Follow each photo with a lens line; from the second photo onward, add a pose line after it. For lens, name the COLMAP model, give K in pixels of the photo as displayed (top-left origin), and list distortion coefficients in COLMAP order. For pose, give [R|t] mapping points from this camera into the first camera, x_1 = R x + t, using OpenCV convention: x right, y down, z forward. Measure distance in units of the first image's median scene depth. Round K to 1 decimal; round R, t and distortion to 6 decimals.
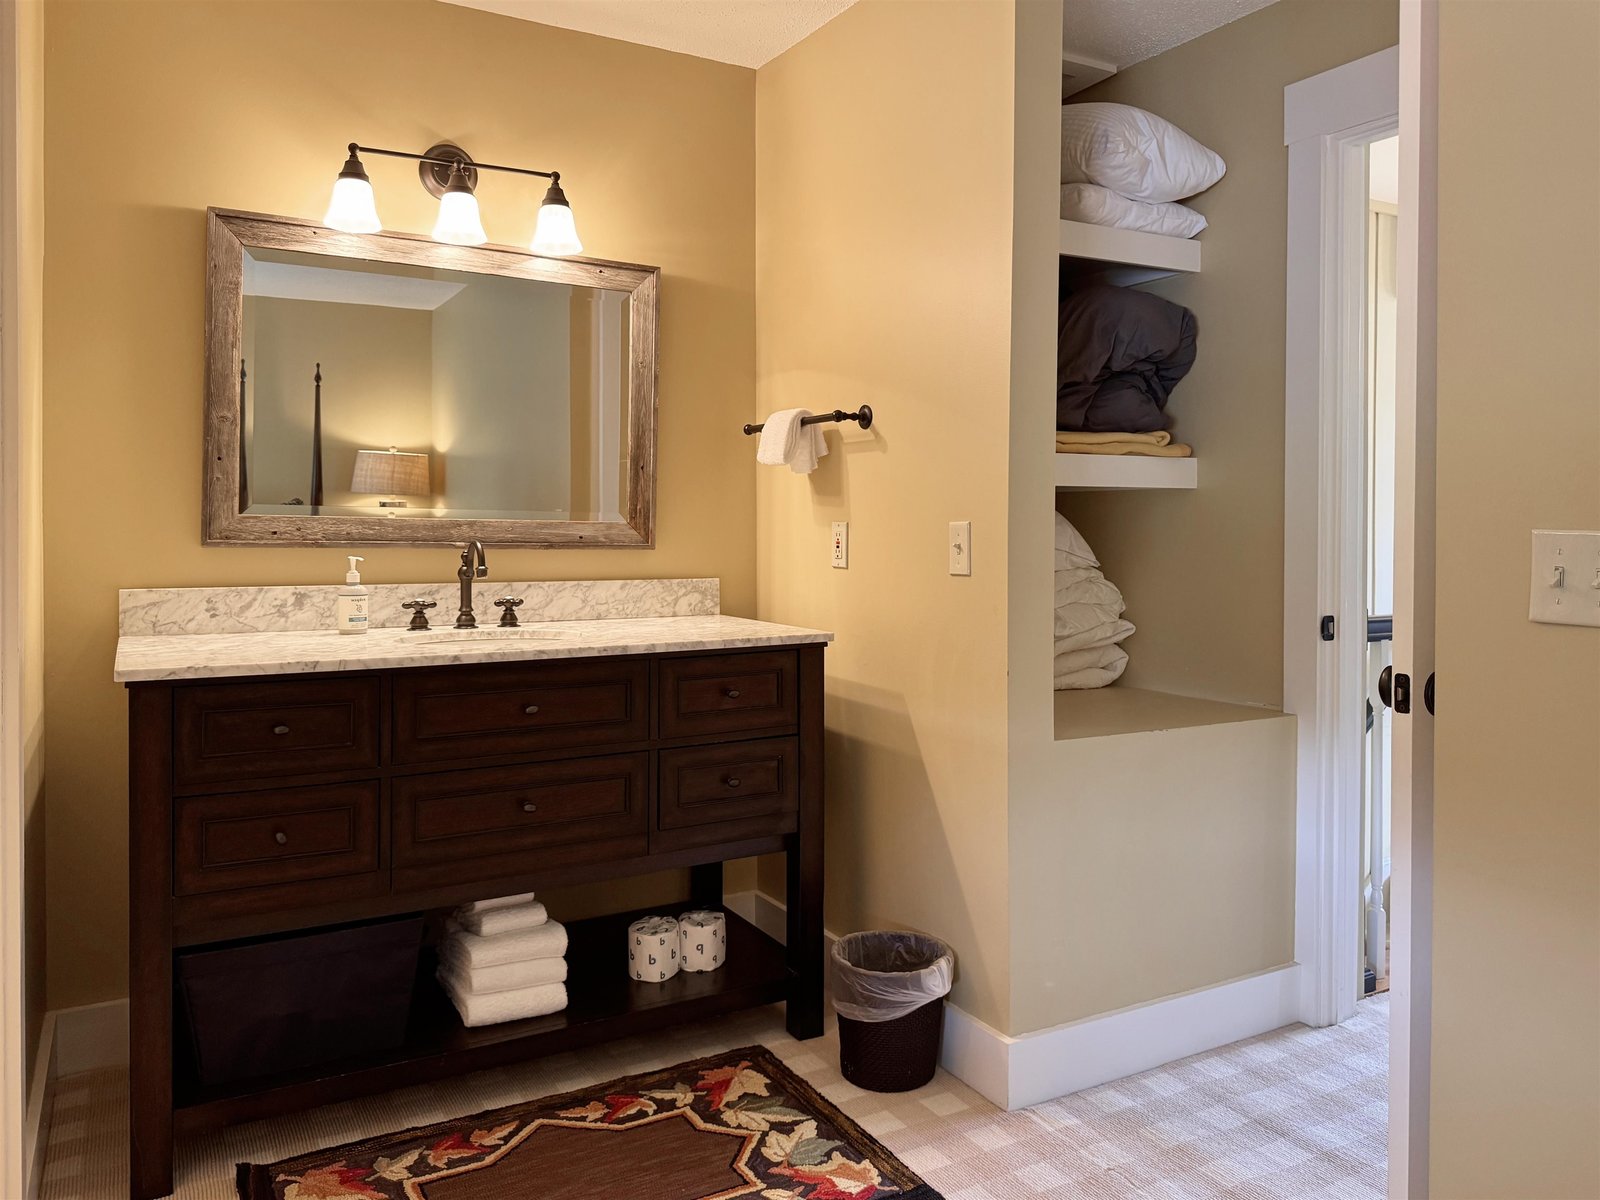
lens RADIAL K [[1159.1, 0, 815.2], [0, 1159.1, 542.2], [0, 0, 1]] dist [0.043014, -0.053016]
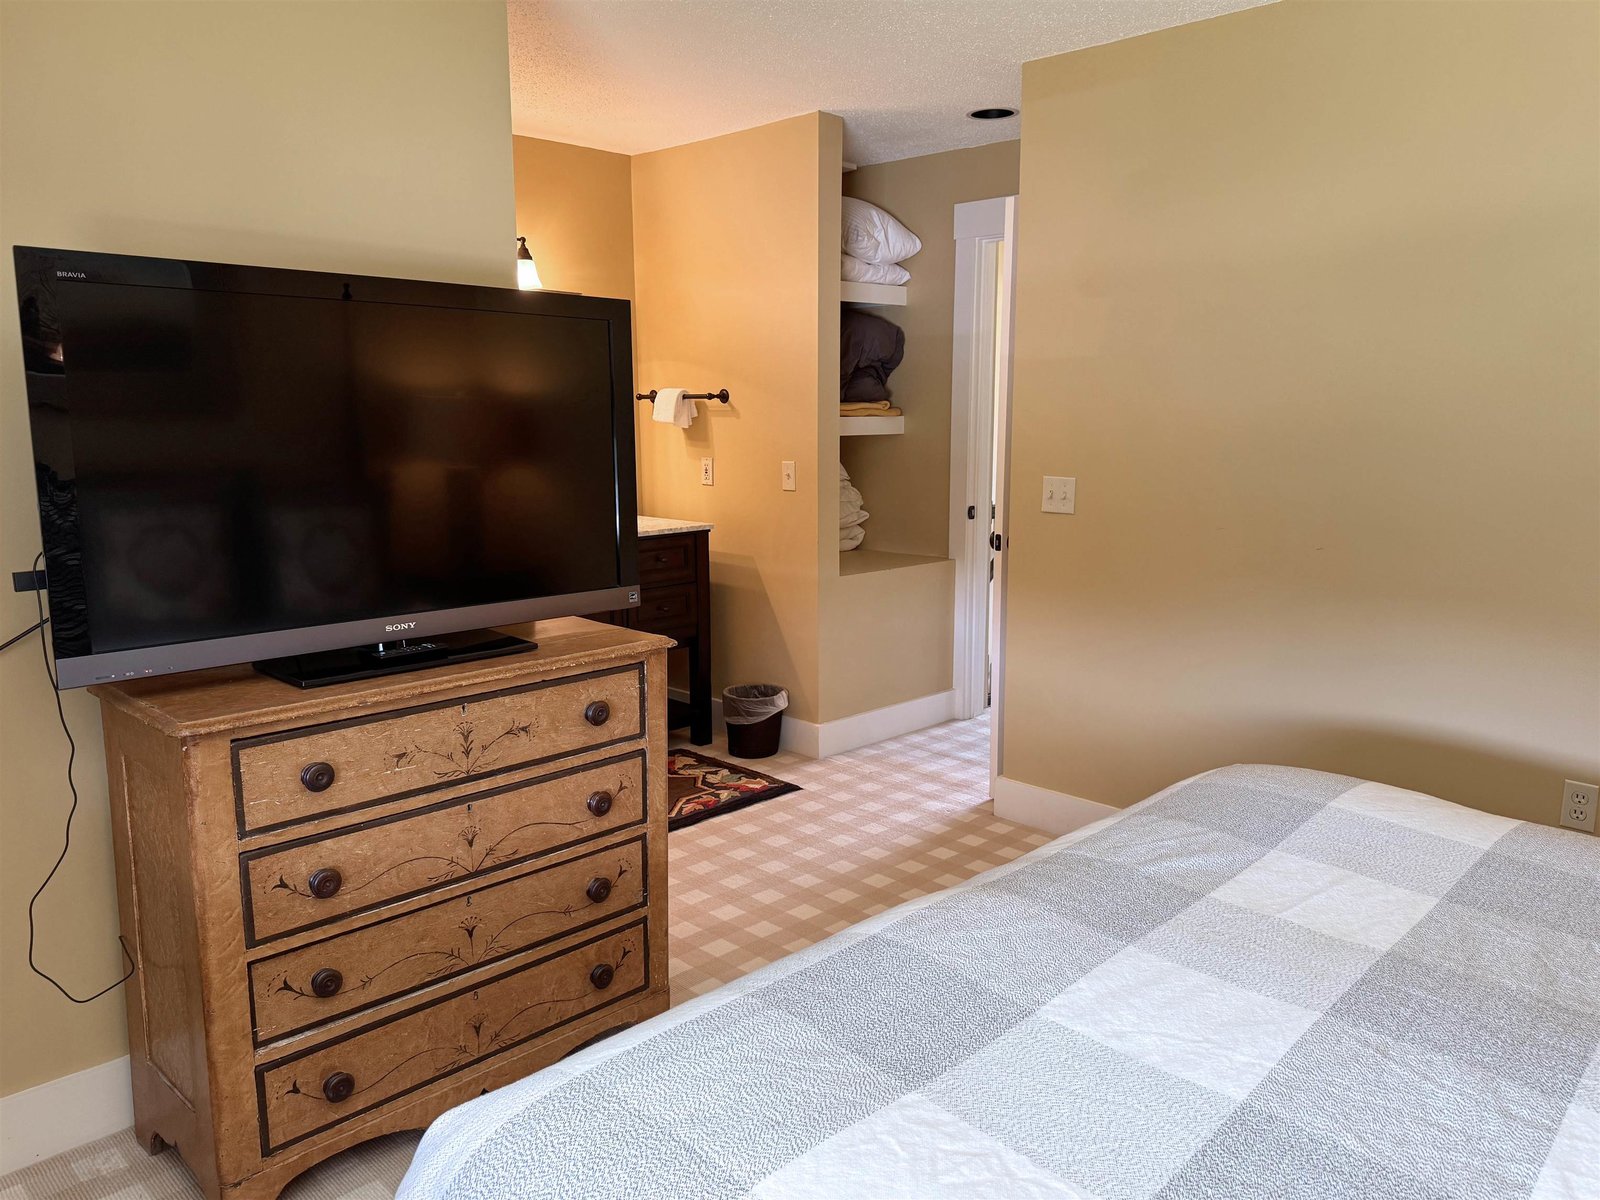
lens RADIAL K [[1159.1, 0, 796.5], [0, 1159.1, 593.6], [0, 0, 1]] dist [0.043014, -0.053016]
pose [[0.966671, -0.045090, 0.252018, -0.315902], [0.008164, 0.989297, 0.145686, -0.073249], [-0.255890, -0.138773, 0.956693, -0.747432]]
